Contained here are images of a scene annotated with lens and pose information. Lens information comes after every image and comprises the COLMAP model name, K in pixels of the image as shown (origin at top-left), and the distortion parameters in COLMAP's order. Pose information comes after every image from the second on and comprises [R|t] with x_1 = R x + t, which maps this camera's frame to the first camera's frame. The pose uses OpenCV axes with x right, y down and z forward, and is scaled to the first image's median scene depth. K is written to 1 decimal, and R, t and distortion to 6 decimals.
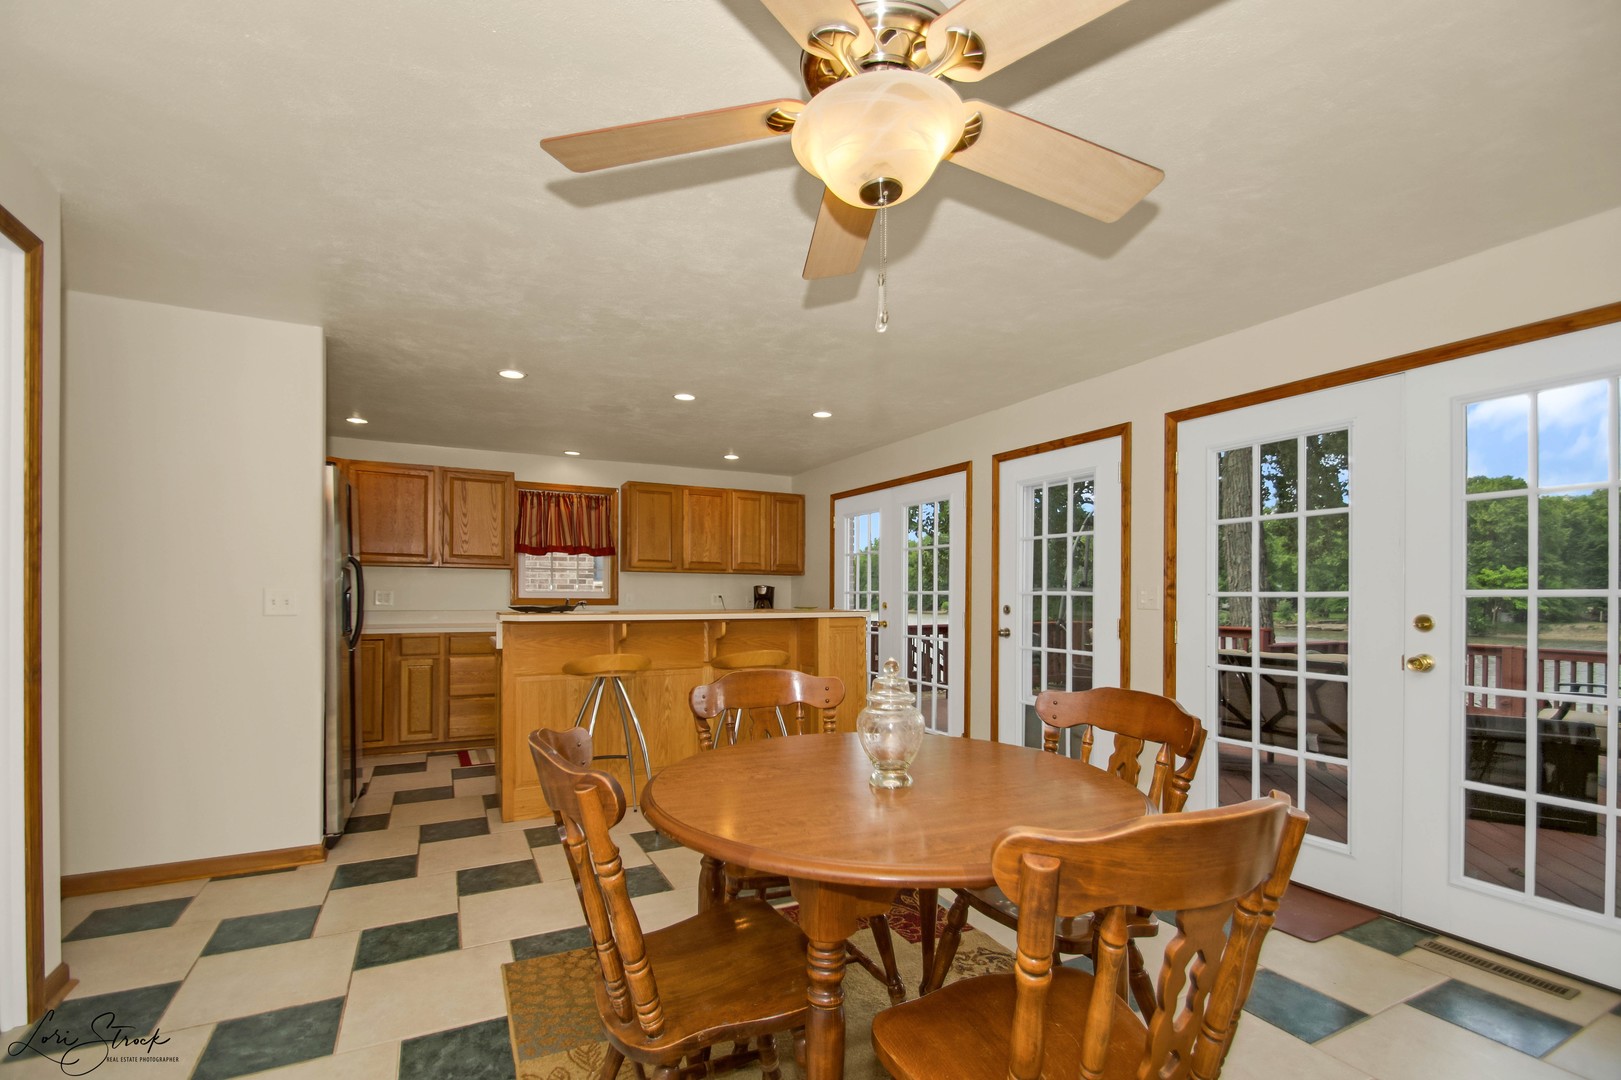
lens RADIAL K [[744.3, 0, 811.1], [0, 744.3, 600.1], [0, 0, 1]] dist [0.000054, 0.000097]
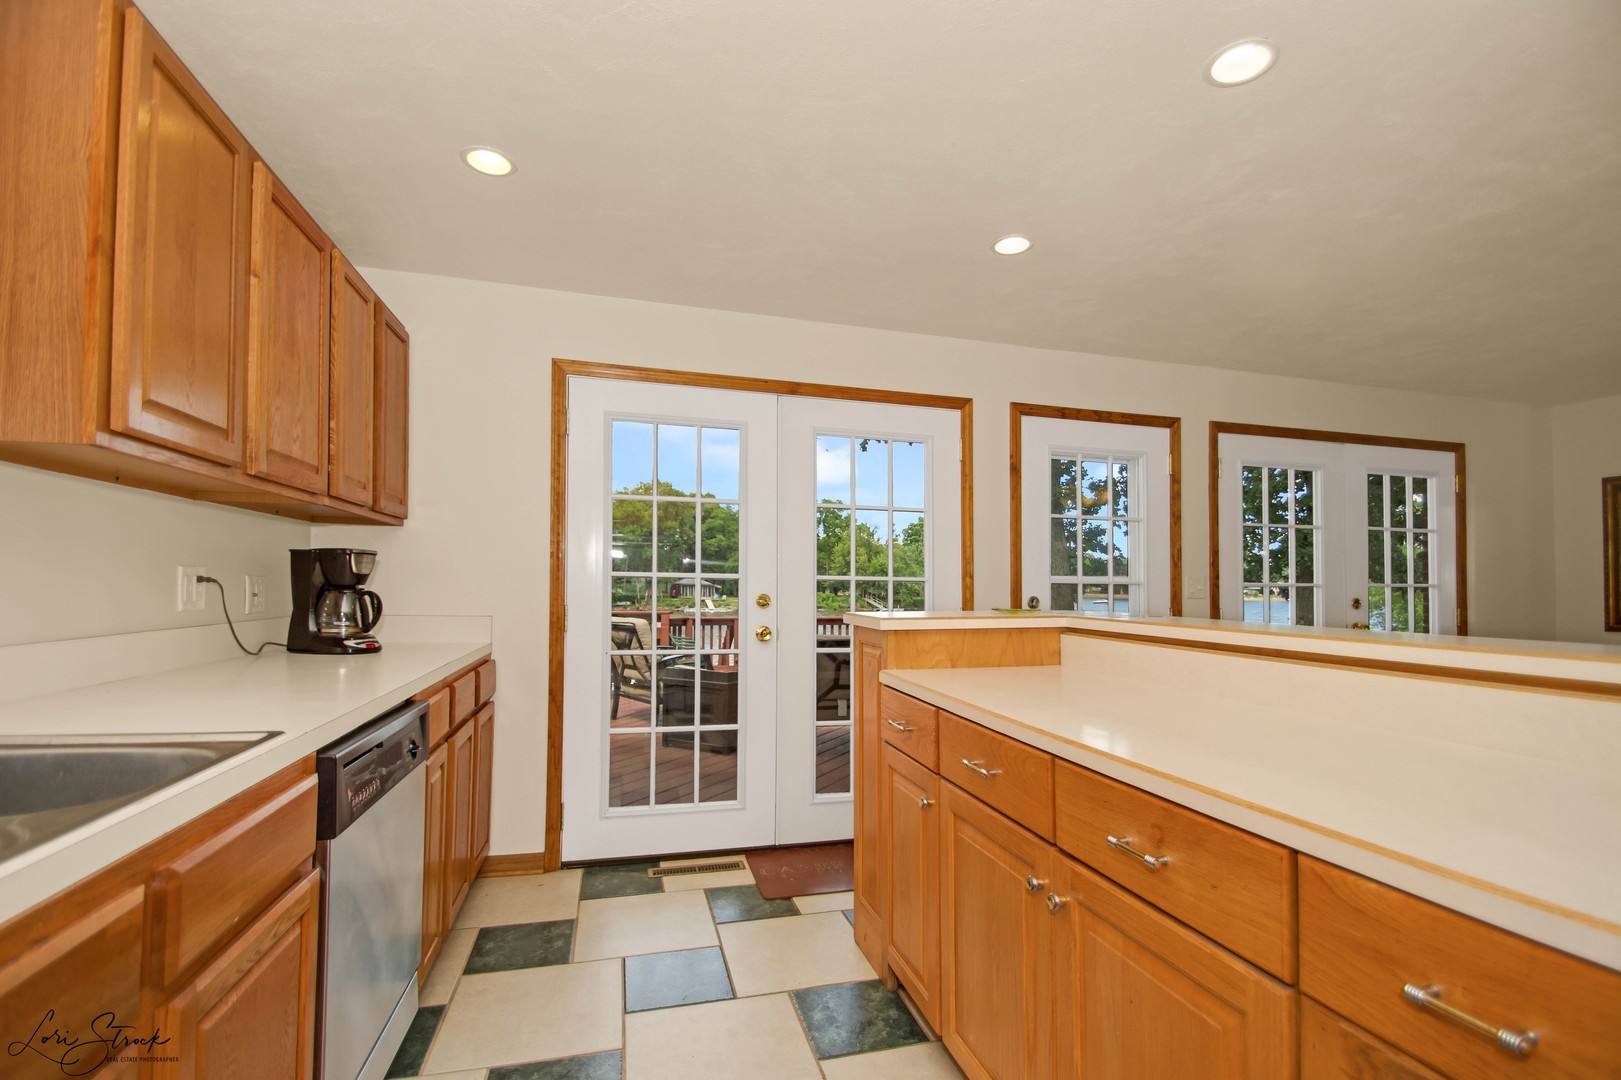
lens RADIAL K [[727.5, 0, 817.6], [0, 727.5, 557.6], [0, 0, 1]] dist [-0.001858, -0.000228]
pose [[0.212025, 0.029106, 0.976831, -0.535414], [-0.005285, 0.999576, -0.028637, -0.009374], [-0.977250, 0.000909, 0.212089, 1.023335]]
